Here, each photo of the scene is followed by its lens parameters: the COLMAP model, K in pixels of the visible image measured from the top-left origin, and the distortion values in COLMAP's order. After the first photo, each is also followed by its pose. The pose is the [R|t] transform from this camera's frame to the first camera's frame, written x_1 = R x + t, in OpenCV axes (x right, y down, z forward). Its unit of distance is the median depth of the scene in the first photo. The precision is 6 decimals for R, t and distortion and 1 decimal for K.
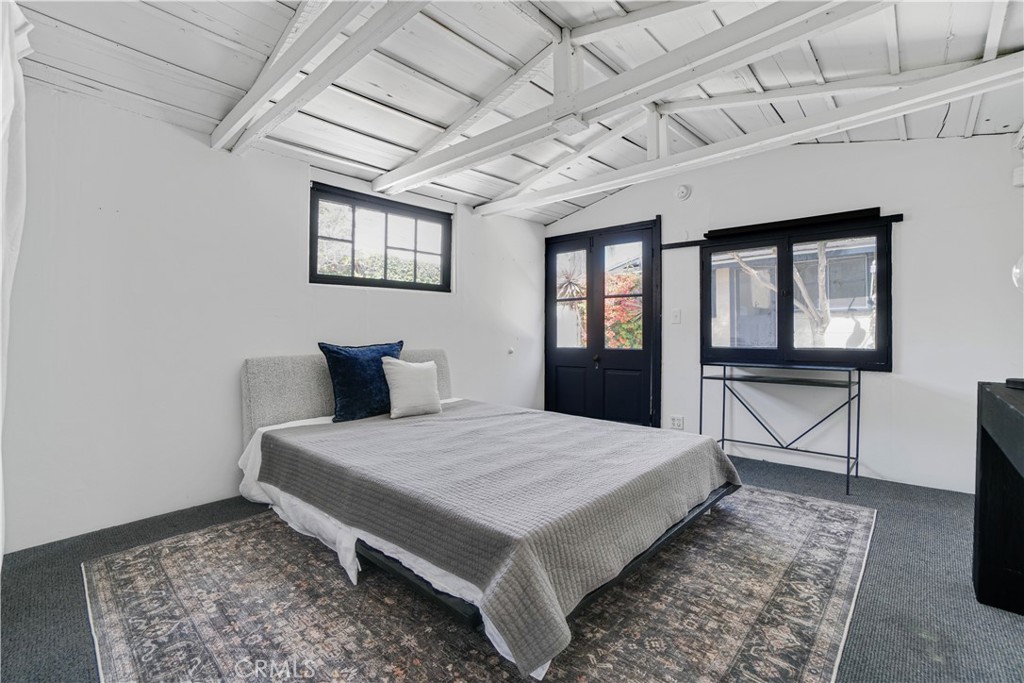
lens RADIAL K [[463.6, 0, 514.5], [0, 463.6, 336.0], [0, 0, 1]] dist [-0.062078, 0.024410]
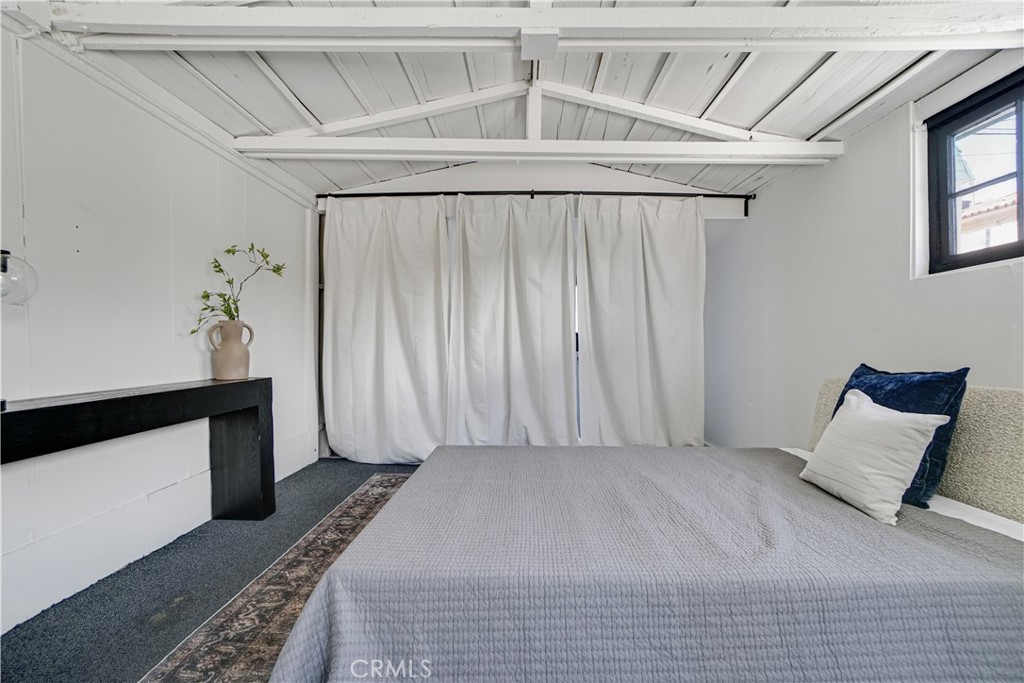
lens RADIAL K [[463.6, 0, 514.5], [0, 463.6, 336.0], [0, 0, 1]] dist [-0.062078, 0.024410]
pose [[-0.761031, -0.007830, -0.648668, 0.895137], [-0.002533, 0.999955, -0.009098, -0.037430], [0.648711, -0.005281, -0.761017, 2.245257]]
